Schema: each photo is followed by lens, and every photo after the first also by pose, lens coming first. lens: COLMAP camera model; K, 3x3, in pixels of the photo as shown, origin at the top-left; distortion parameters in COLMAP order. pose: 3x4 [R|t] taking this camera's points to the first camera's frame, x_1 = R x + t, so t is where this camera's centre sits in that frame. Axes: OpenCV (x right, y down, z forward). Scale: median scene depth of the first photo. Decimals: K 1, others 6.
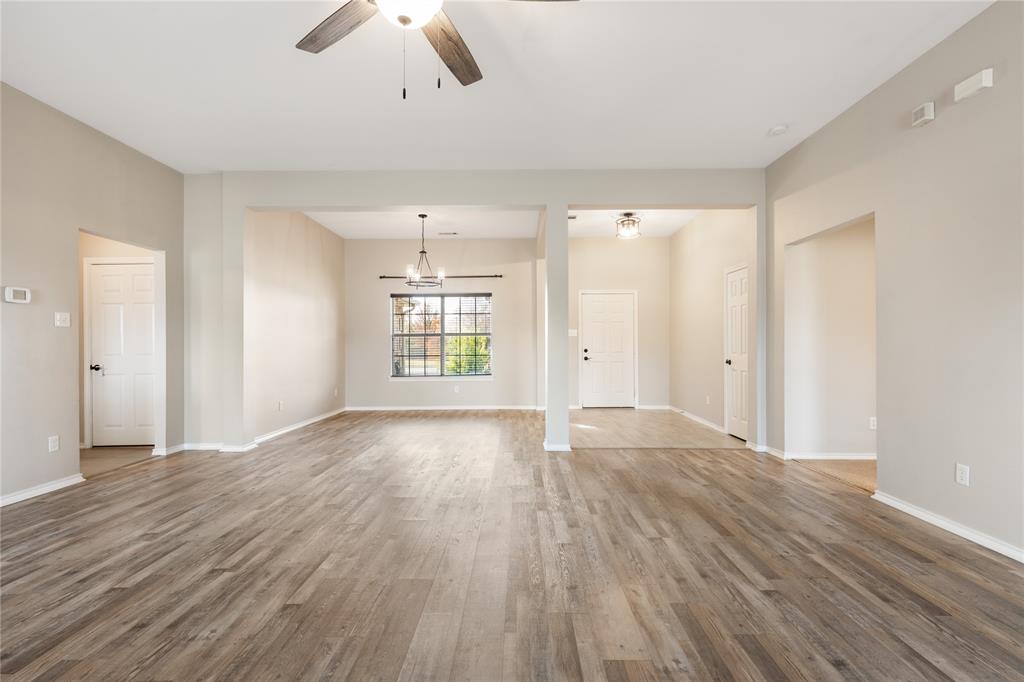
lens RADIAL K [[466.2, 0, 514.1], [0, 466.2, 342.5], [0, 0, 1]] dist [0.006004, 0.000323]
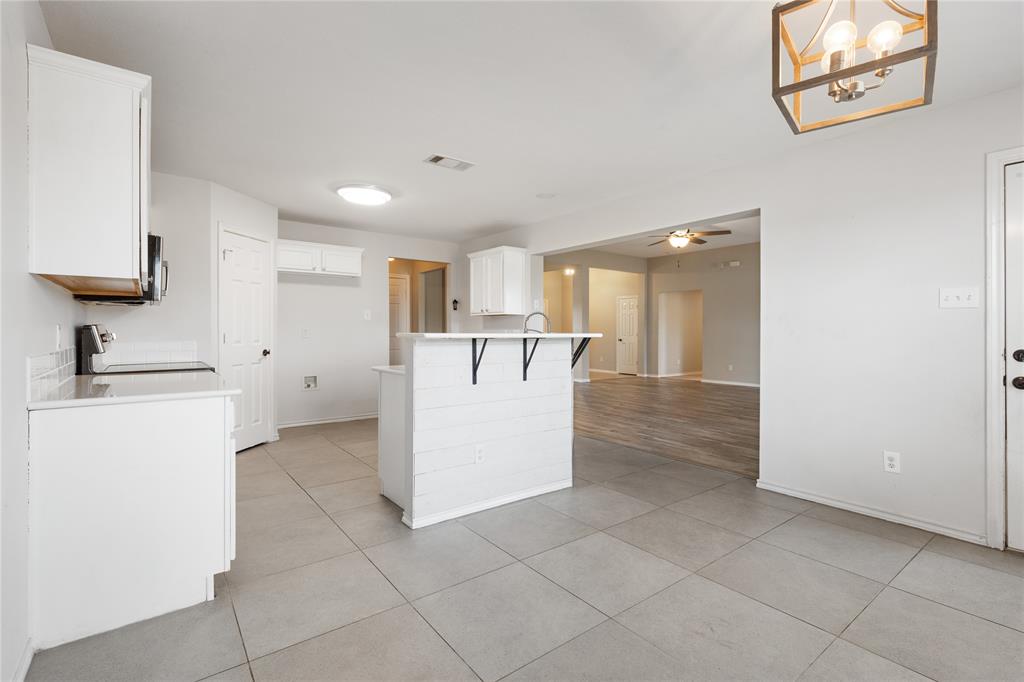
lens RADIAL K [[471.0, 0, 516.0], [0, 471.0, 337.6], [0, 0, 1]] dist [0.006387, 0.000611]
pose [[0.787545, -0.007543, 0.616210, -2.145691], [-0.004623, 0.999825, 0.018147, -0.013845], [-0.616239, -0.017140, 0.787372, -0.710431]]
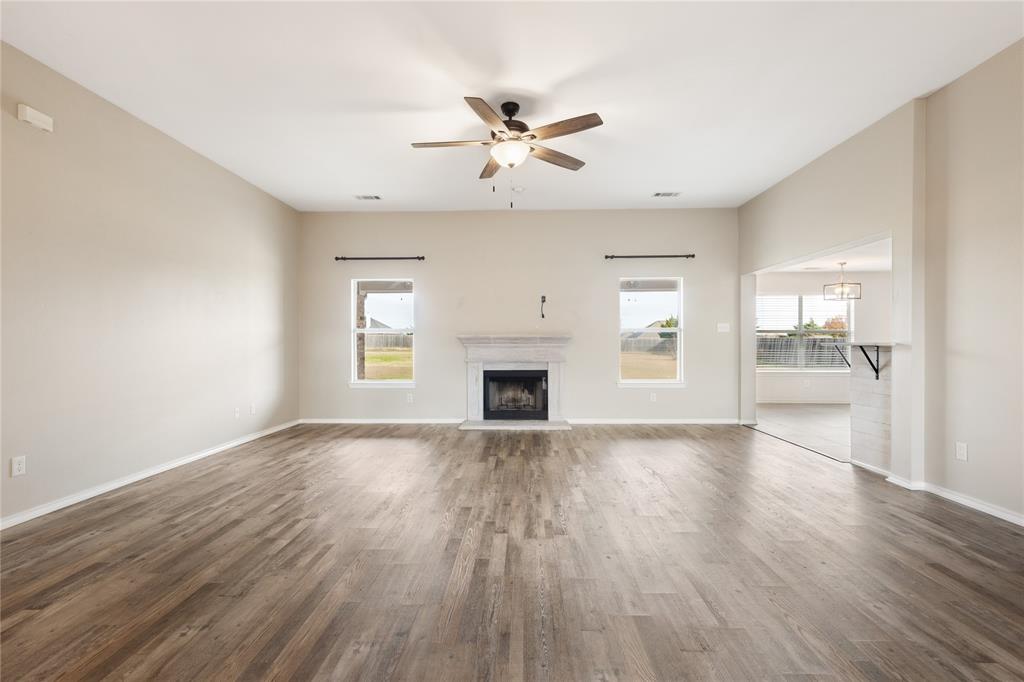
lens RADIAL K [[470.6, 0, 514.3], [0, 470.6, 342.6], [0, 0, 1]] dist [0.007000, -0.000266]
pose [[-0.999909, 0.004932, 0.012572, -0.157403], [0.004881, 0.999980, -0.004014, 0.007154], [-0.012591, -0.003952, -0.999913, 1.678371]]
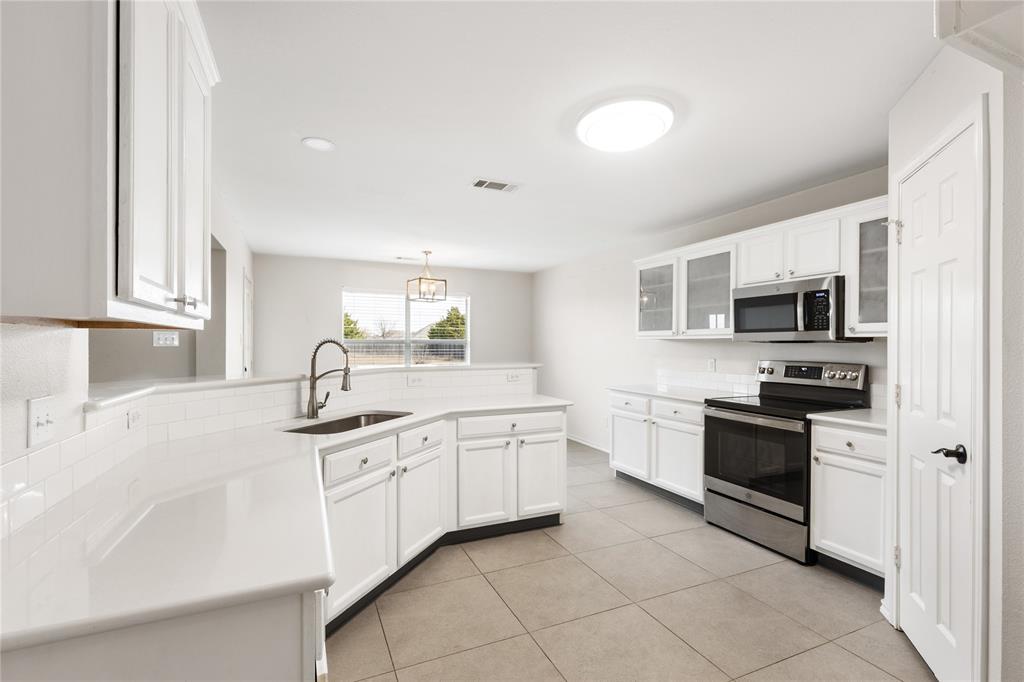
lens RADIAL K [[469.2, 0, 516.3], [0, 469.2, 342.5], [0, 0, 1]] dist [0.004131, 0.000210]
pose [[-0.906570, 0.002546, -0.422047, -1.261493], [0.005131, 0.999974, -0.004990, -0.040235], [0.422023, -0.006690, -0.906560, 1.062717]]
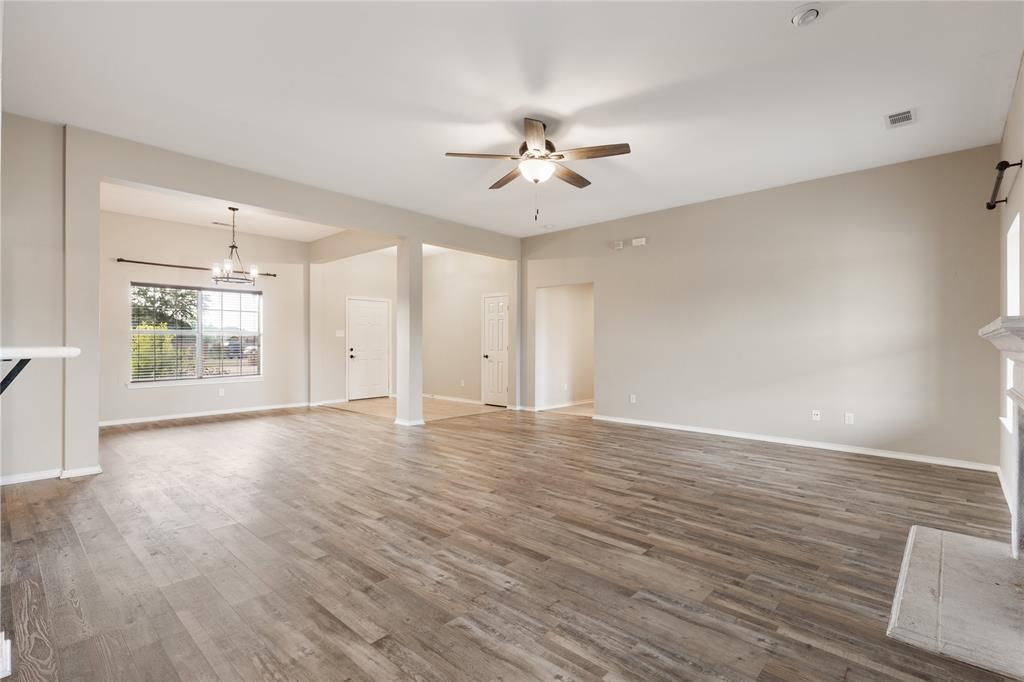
lens RADIAL K [[476.3, 0, 516.3], [0, 476.3, 341.0], [0, 0, 1]] dist [0.008110, -0.000441]
pose [[0.667136, 0.009741, 0.744872, -1.053260], [-0.008576, 0.999949, -0.005396, -0.001191], [-0.744886, -0.002788, 0.667185, -0.164642]]
